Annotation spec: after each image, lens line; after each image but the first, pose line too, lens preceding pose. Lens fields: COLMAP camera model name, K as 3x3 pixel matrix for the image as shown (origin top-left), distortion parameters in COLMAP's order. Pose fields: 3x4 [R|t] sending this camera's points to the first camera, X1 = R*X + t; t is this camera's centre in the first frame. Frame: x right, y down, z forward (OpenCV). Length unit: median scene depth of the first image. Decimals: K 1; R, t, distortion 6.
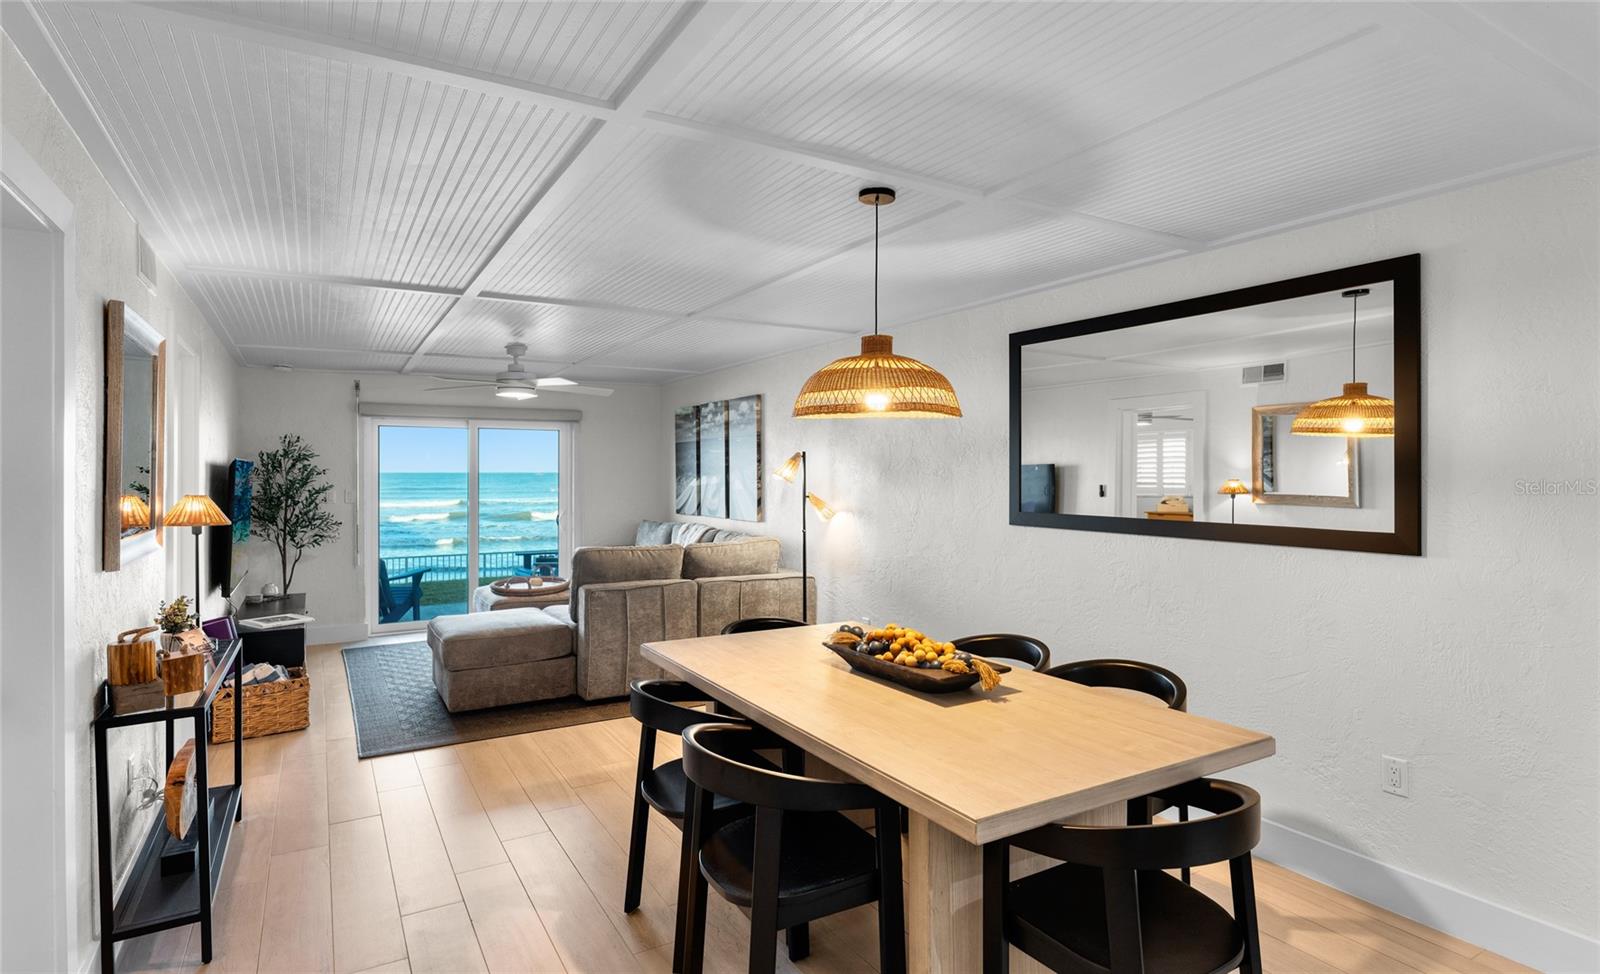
lens RADIAL K [[825.8, 0, 804.0], [0, 825.8, 474.4], [0, 0, 1]] dist [-0.000443, 0.000890]
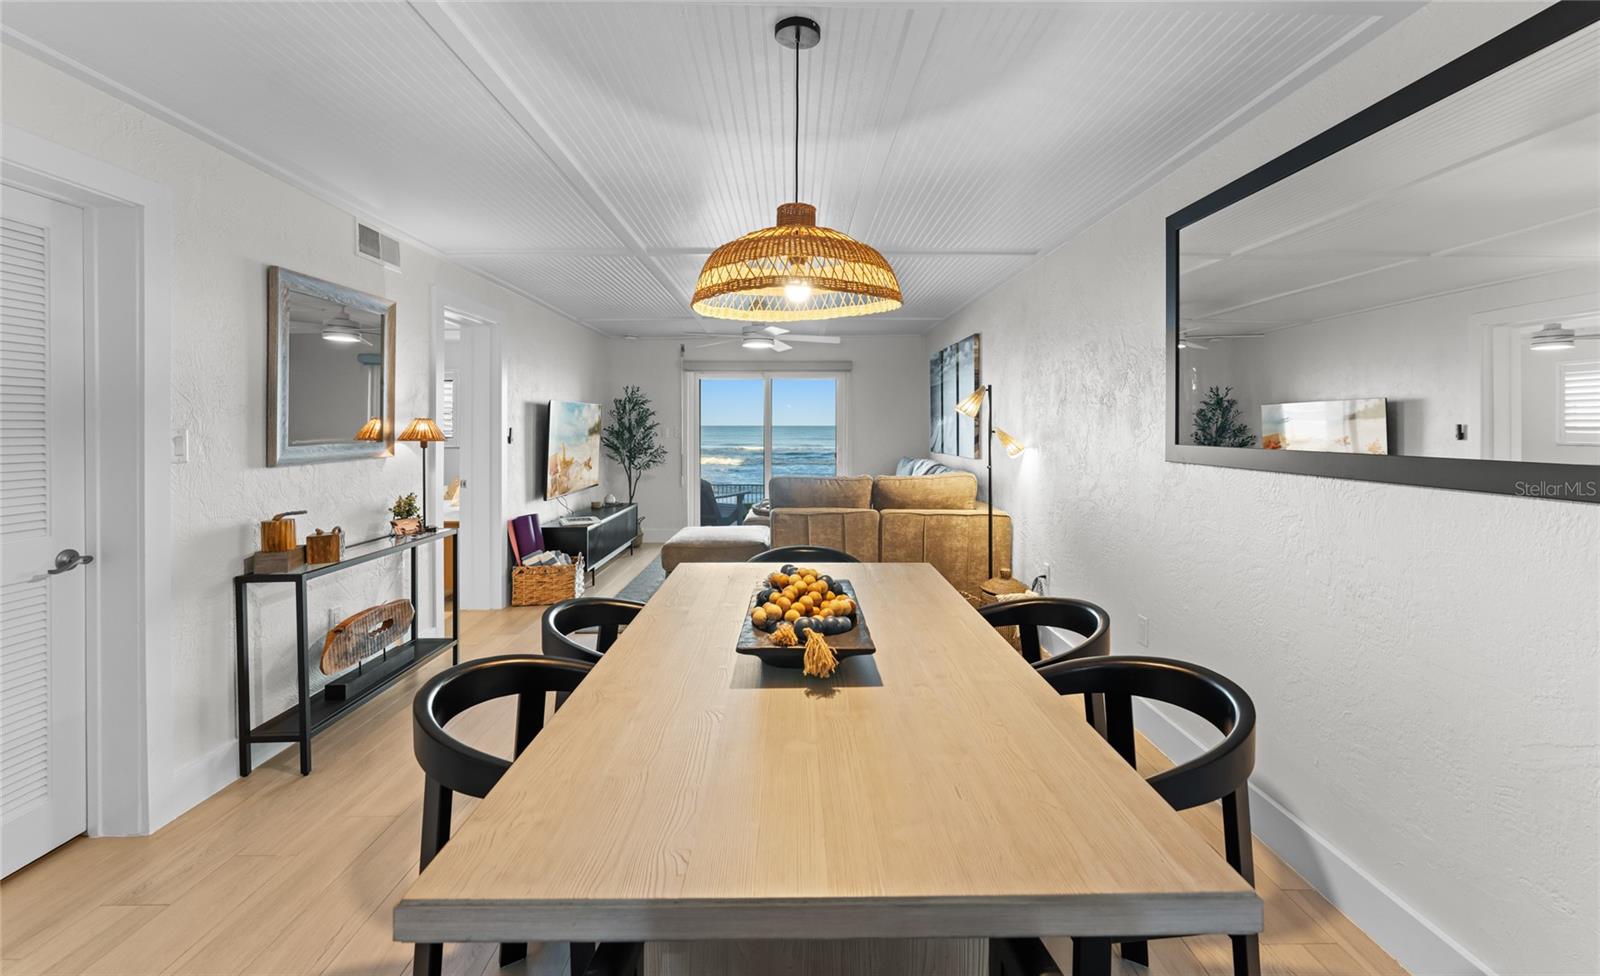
lens RADIAL K [[674.2, 0, 799.5], [0, 674.2, 420.9], [0, 0, 1]] dist [0.004866, 0.000246]
pose [[0.867185, -0.003020, -0.497976, 0.173653], [-0.001865, 0.999955, -0.009312, 0.019401], [0.497982, 0.009004, 0.867141, 0.178921]]
